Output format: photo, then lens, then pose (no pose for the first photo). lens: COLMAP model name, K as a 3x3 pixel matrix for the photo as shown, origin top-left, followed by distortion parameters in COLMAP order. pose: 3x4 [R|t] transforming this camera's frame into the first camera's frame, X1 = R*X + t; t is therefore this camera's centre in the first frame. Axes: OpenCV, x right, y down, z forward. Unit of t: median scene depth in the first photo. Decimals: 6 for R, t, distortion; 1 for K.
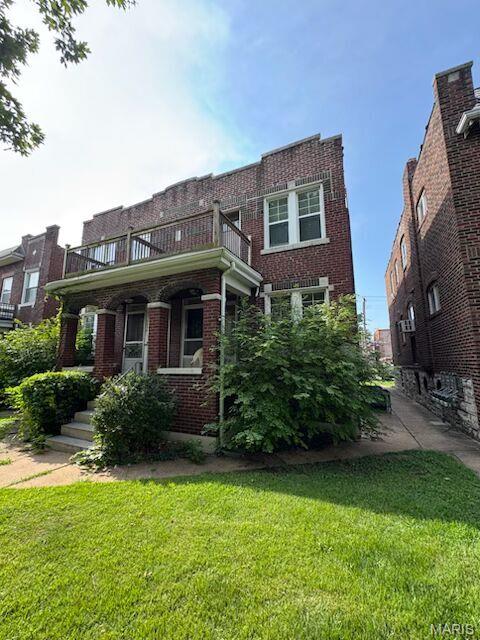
lens RADIAL K [[259.6, 0, 240.7], [0, 259.6, 319.4], [0, 0, 1]] dist [-0.002479, -0.000060]
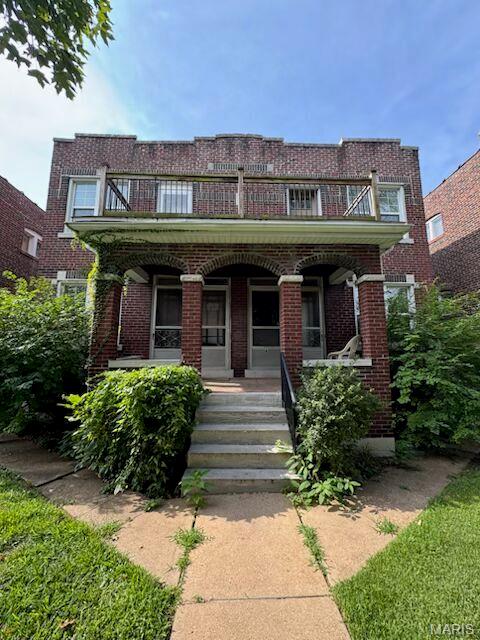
lens RADIAL K [[259.6, 0, 240.1], [0, 259.6, 319.4], [0, 0, 1]] dist [-0.002479, -0.000060]
pose [[0.895401, 0.068300, 0.439991, -0.753325], [-0.072314, 0.997353, -0.007657, 0.077867], [-0.439350, -0.024961, 0.897969, 0.347280]]
